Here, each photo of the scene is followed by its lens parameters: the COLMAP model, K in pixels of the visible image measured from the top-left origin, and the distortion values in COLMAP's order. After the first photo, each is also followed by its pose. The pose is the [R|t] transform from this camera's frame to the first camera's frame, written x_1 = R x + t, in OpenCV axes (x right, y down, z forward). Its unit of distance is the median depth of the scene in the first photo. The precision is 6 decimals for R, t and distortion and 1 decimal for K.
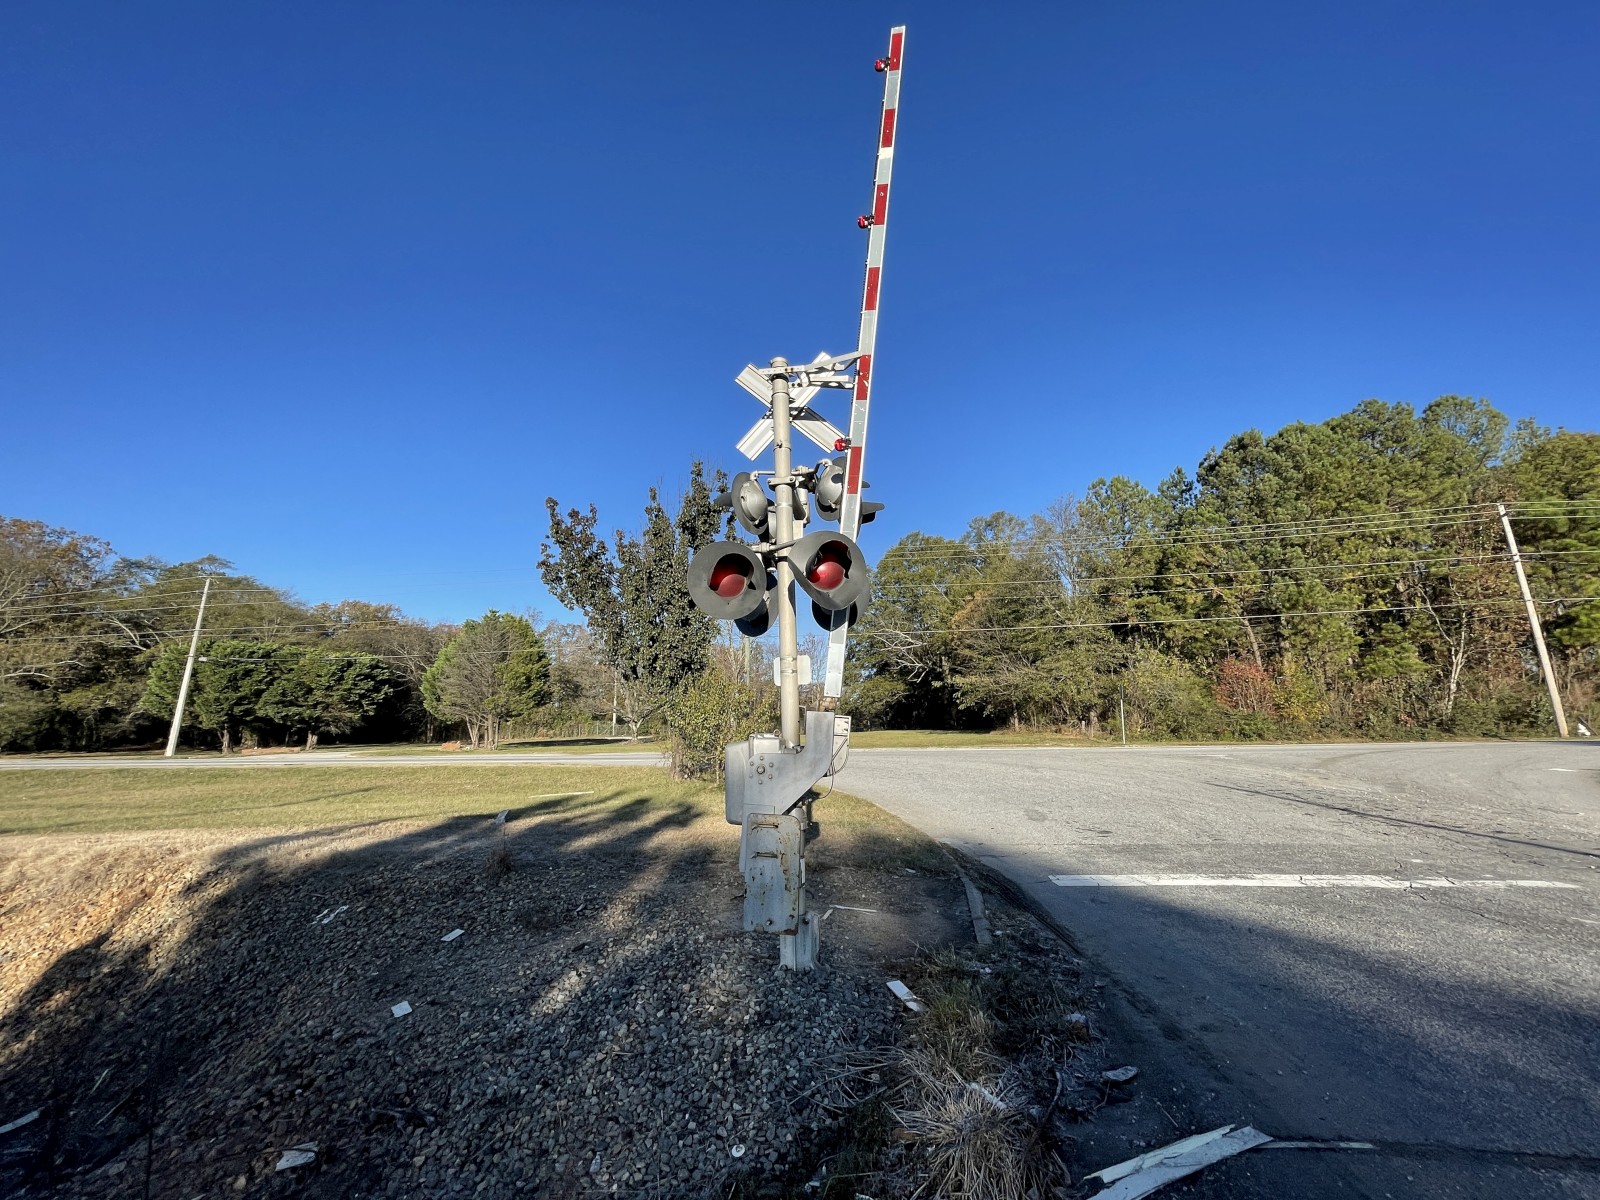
lens RADIAL K [[642.7, 0, 805.1], [0, 642.7, 600.0], [0, 0, 1]] dist [-0.001890, -0.000089]
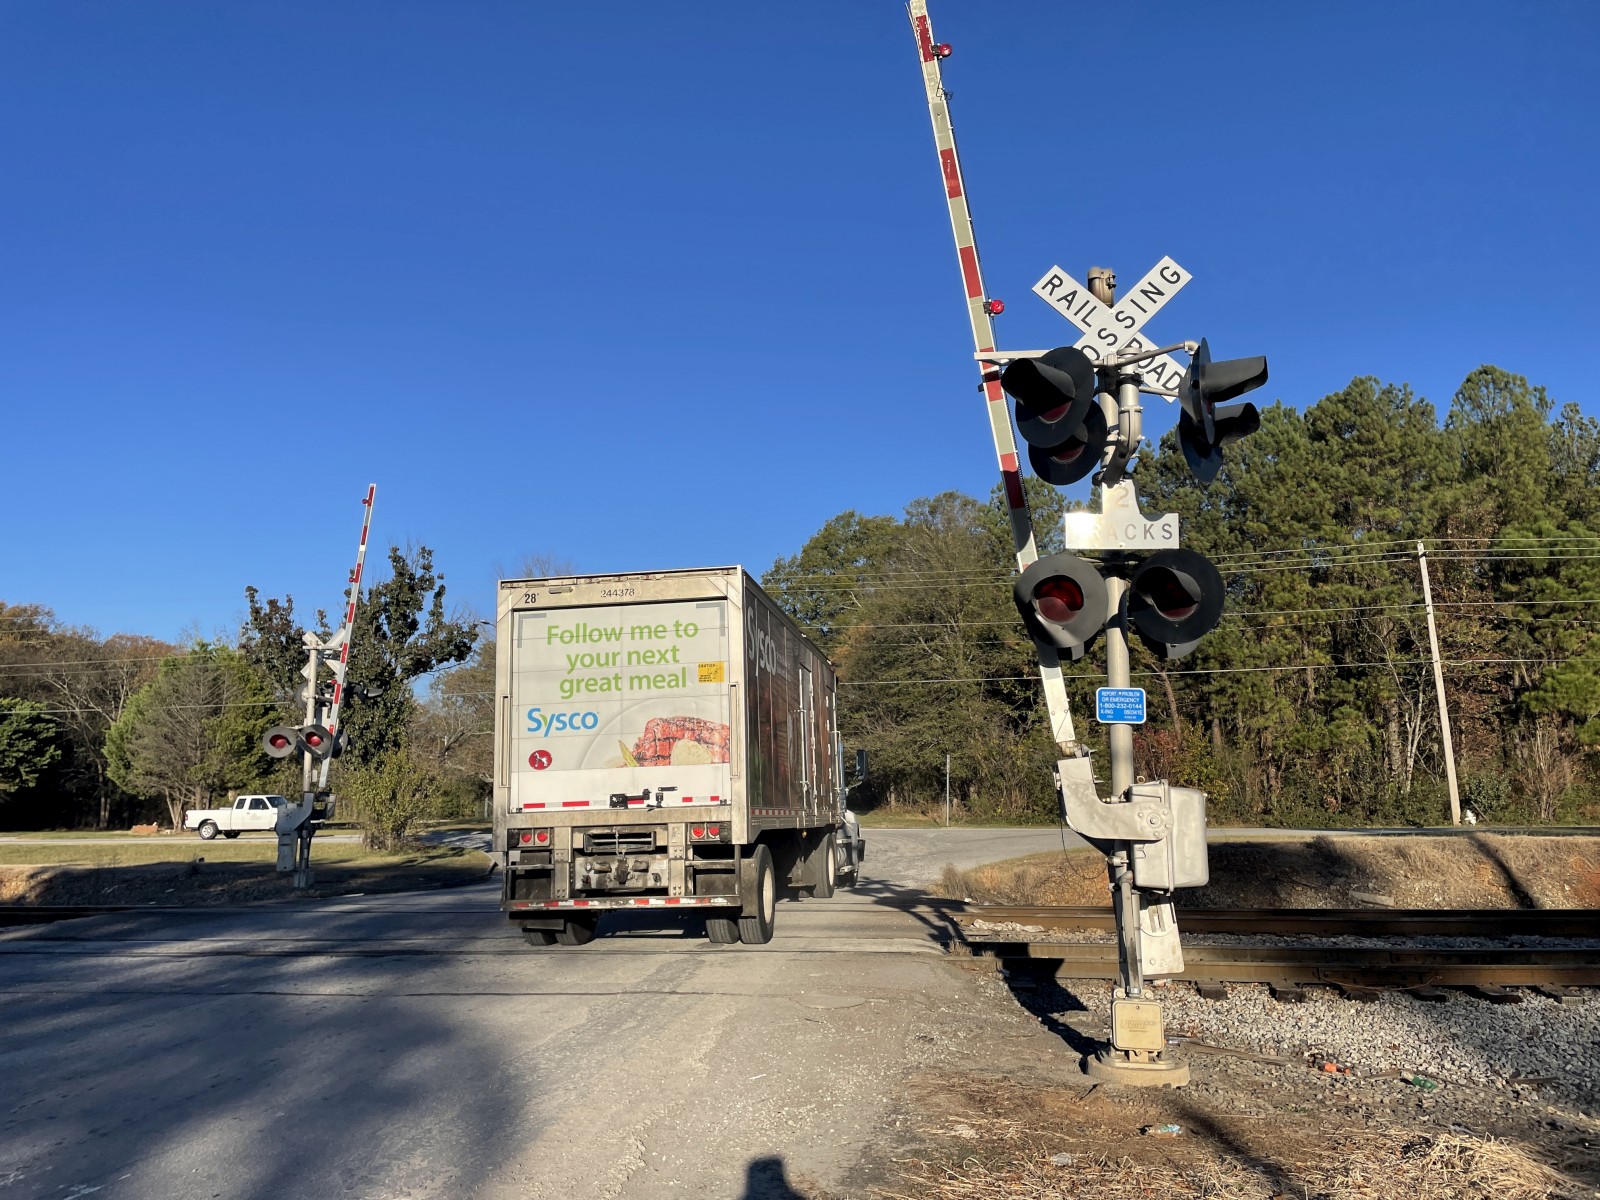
lens RADIAL K [[1235.2, 0, 800.5], [0, 1235.2, 591.4], [0, 0, 1]] dist [0.120910, -0.144433]
pose [[0.999877, 0.005355, -0.014763, 0.279641], [-0.005020, 0.999732, 0.022621, -0.103876], [0.014880, -0.022544, 0.999635, -0.547087]]
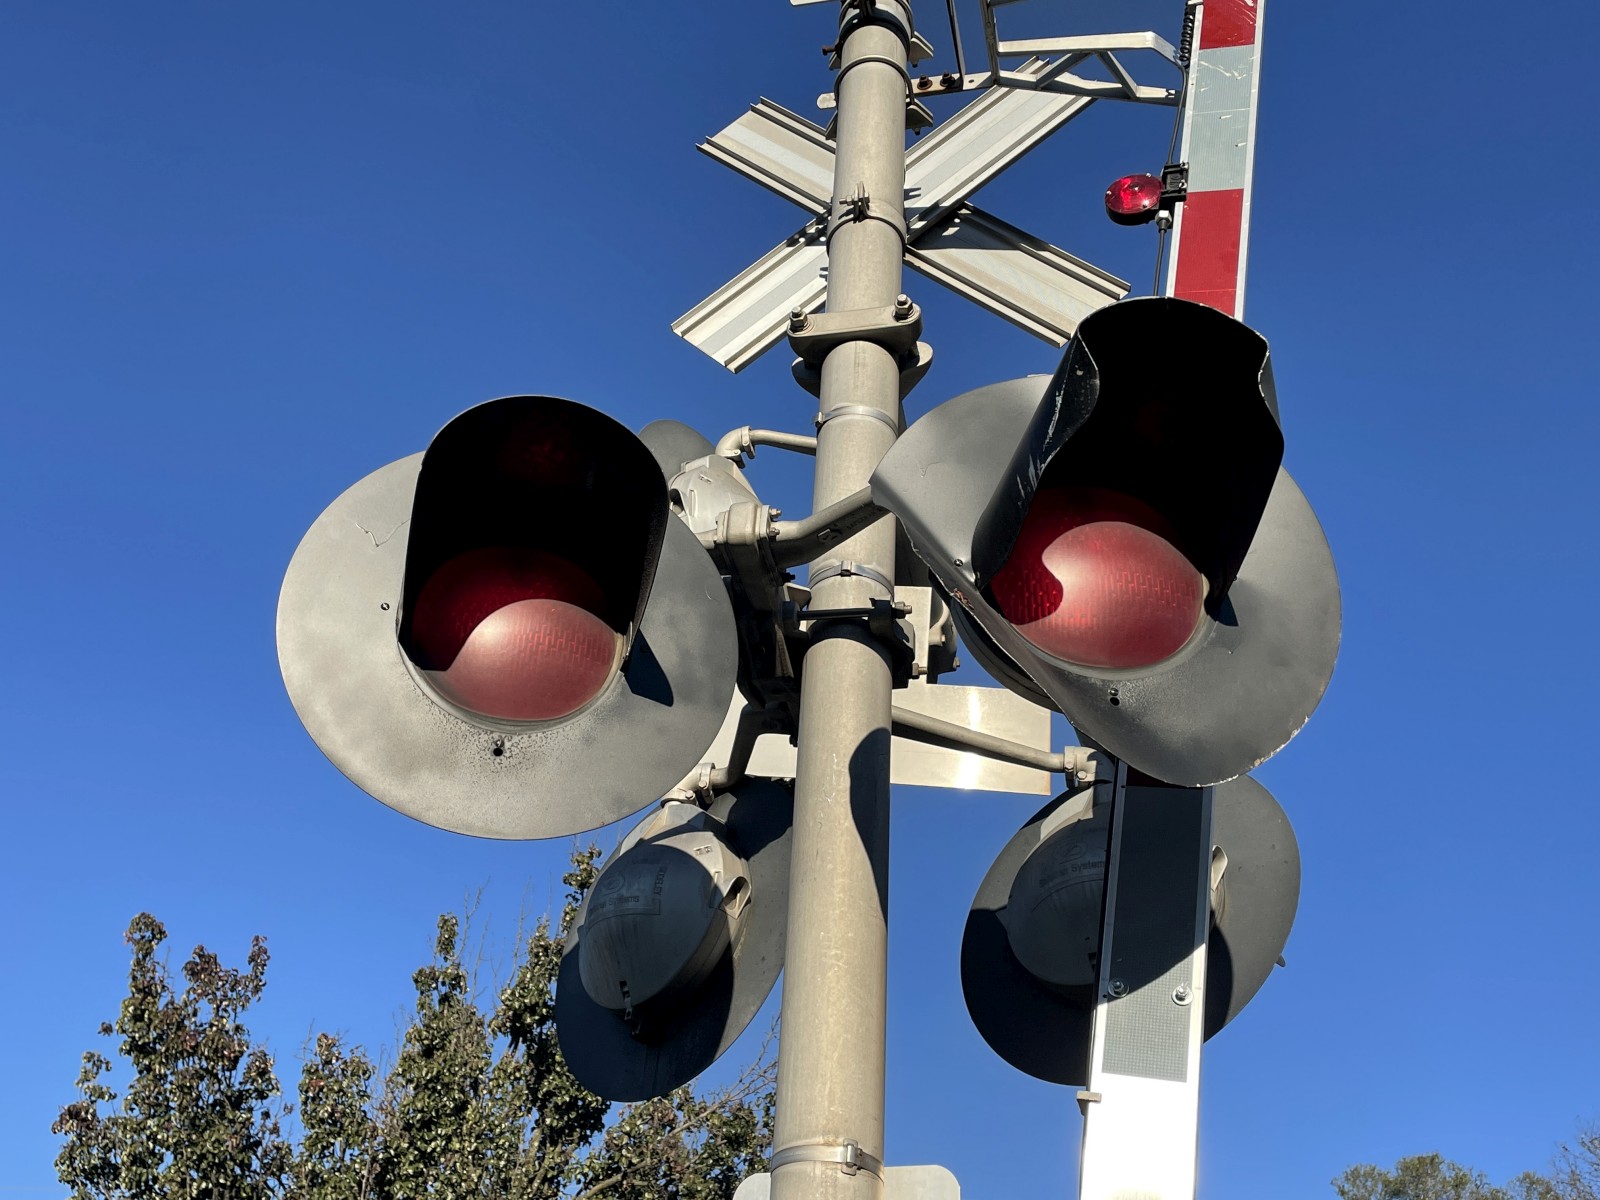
lens RADIAL K [[1584.4, 0, 800.0], [0, 1584.4, 600.0], [0, 0, 1]] dist [0.001267, -0.026444]
pose [[0.995893, 0.060506, -0.067355, -0.002330], [-0.084602, 0.886864, -0.454219, 0.023207], [0.032252, 0.458051, 0.888340, 0.095622]]
